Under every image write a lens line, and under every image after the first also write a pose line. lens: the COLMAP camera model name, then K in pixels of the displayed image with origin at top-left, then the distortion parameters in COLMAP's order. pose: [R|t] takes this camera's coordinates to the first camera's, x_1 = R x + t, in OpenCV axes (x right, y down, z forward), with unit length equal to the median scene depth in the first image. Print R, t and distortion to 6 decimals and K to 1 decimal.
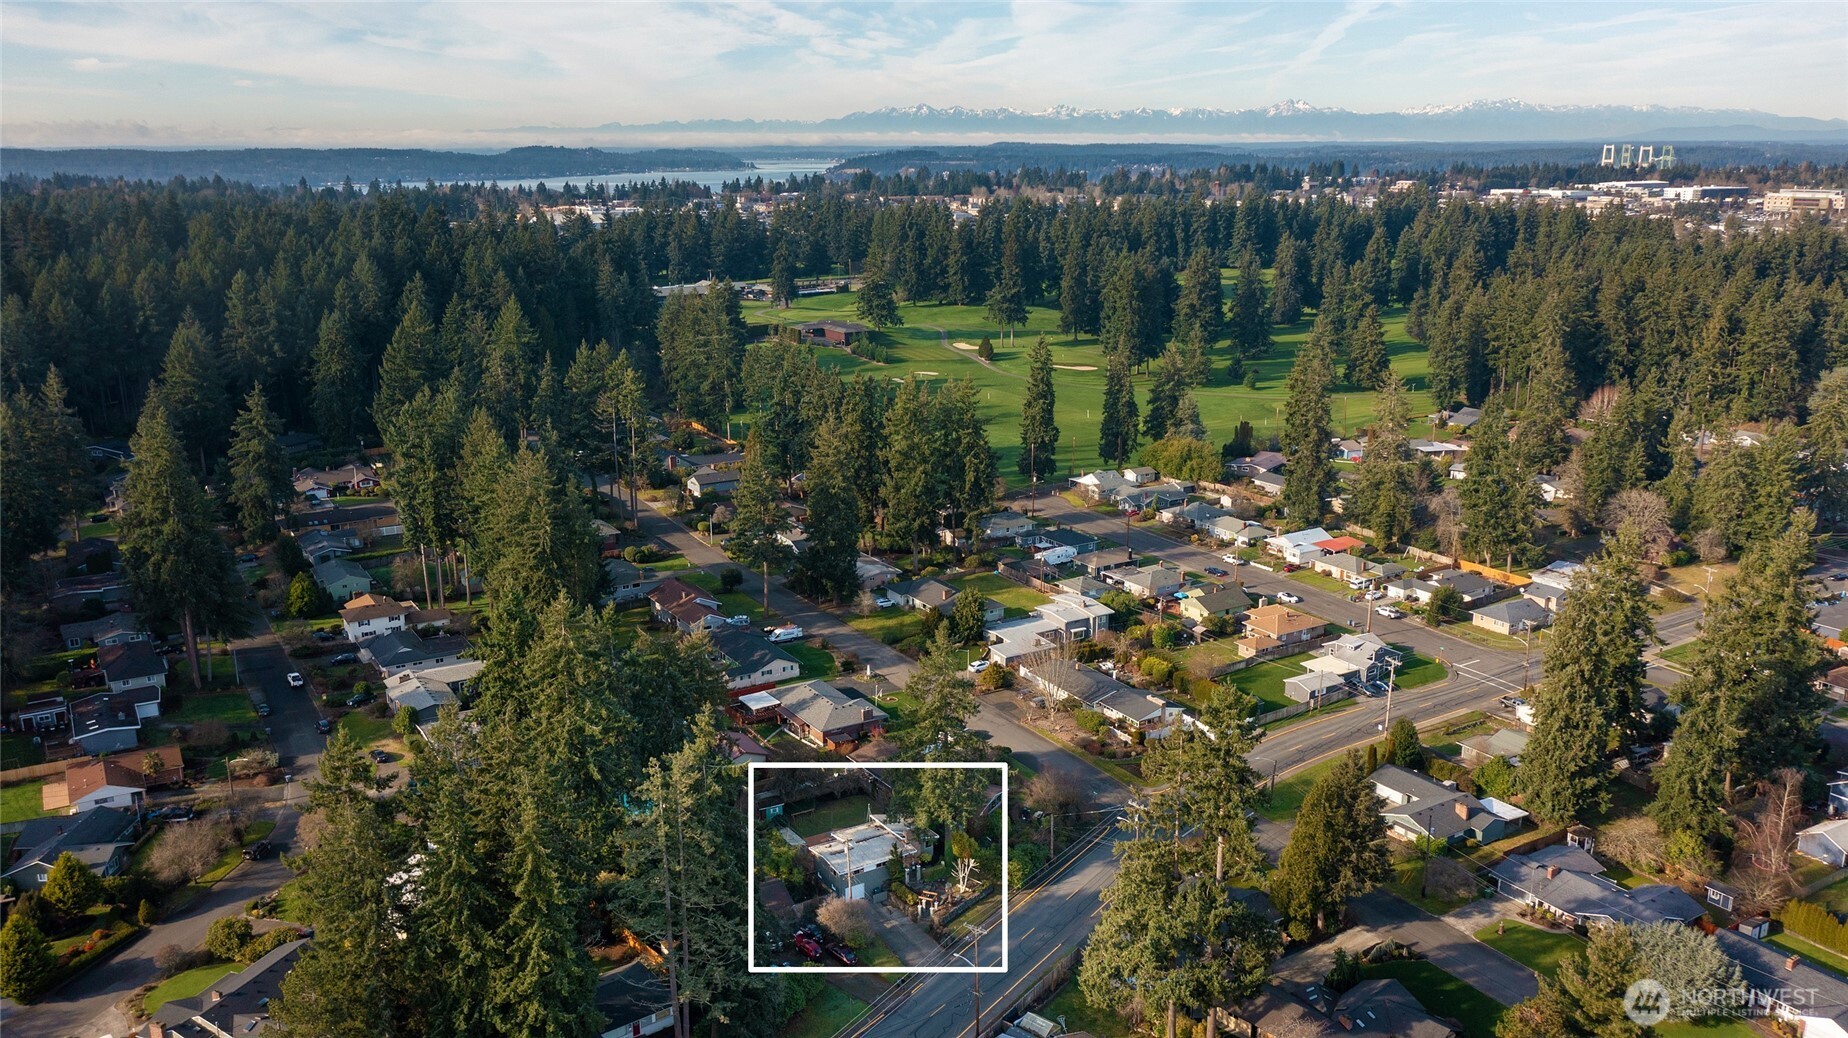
lens RADIAL K [[1474.9, 0, 924.0], [0, 1474.9, 519.0], [0, 0, 1]] dist [-0.005645, 0.005061]
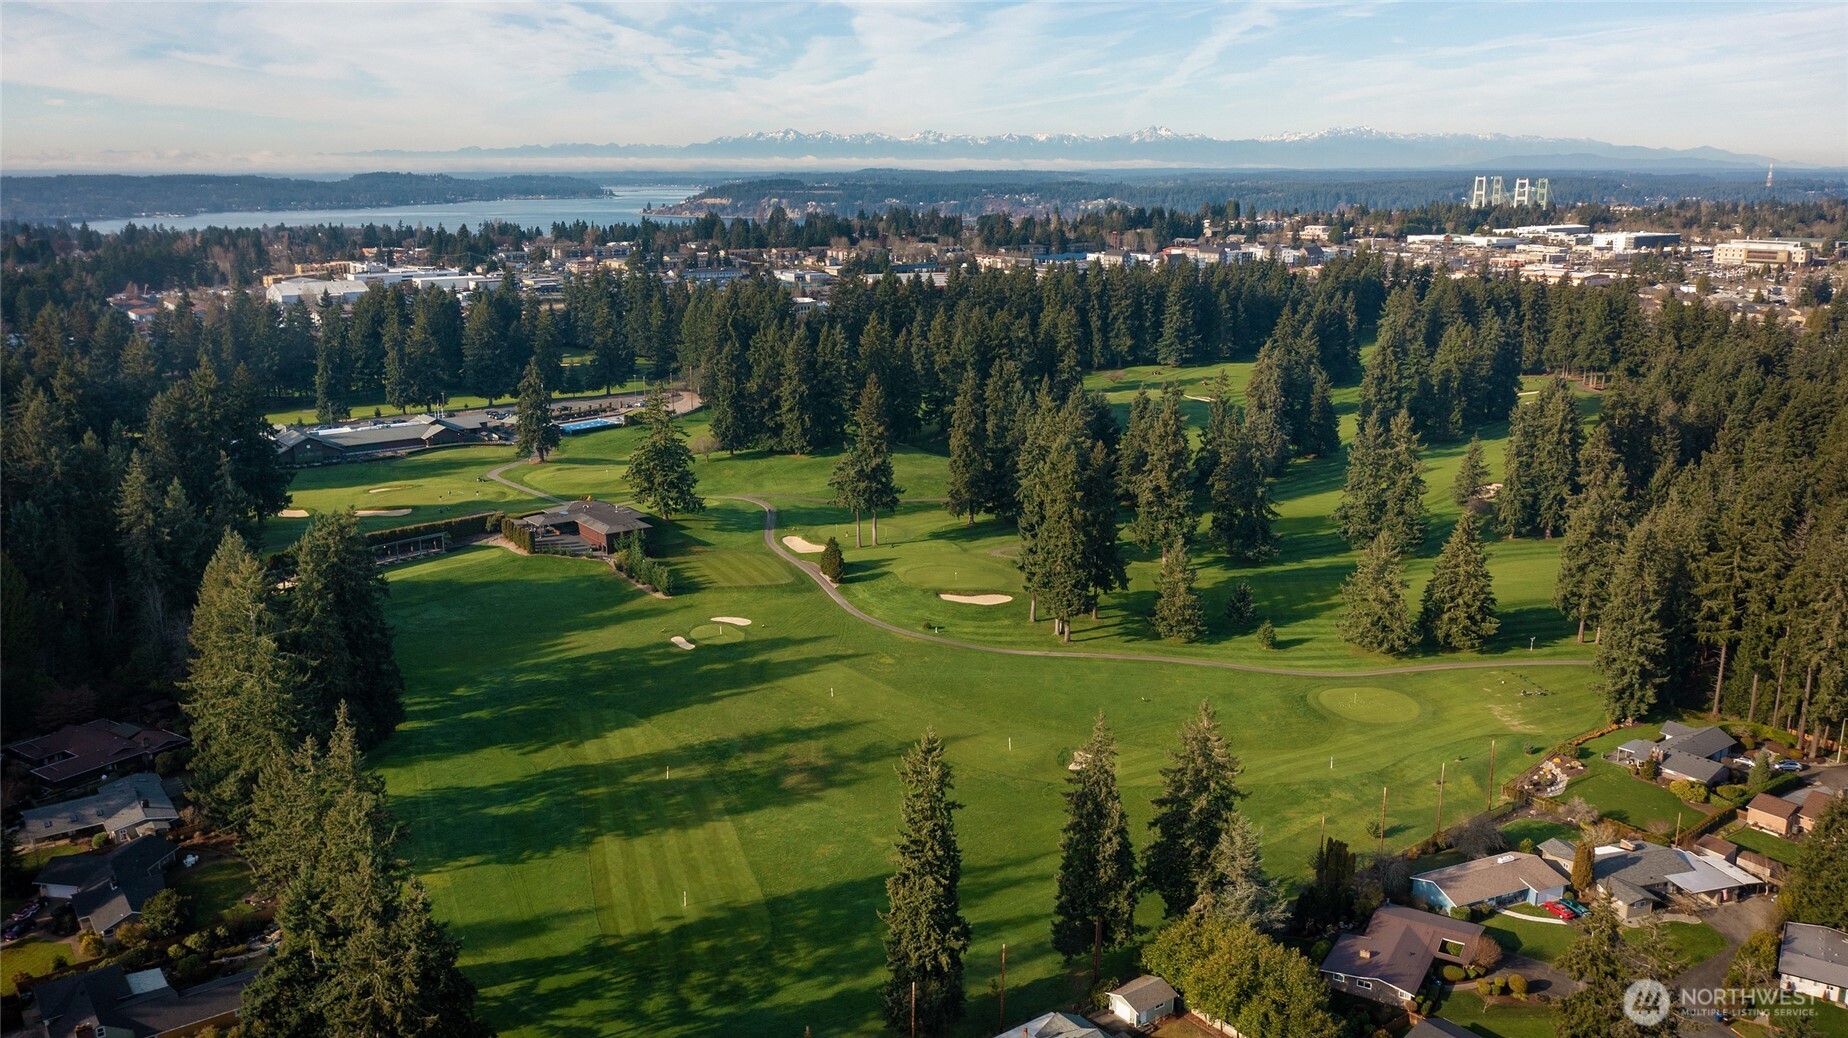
lens RADIAL K [[1073.4, 0, 924.0], [0, 1073.4, 519.0], [0, 0, 1]] dist [-0.001625, -0.000906]
pose [[0.995822, -0.027079, 0.087210, 0.027601], [0.019623, 0.996167, 0.085238, -0.113974], [-0.089184, -0.083170, 0.992537, 0.363426]]
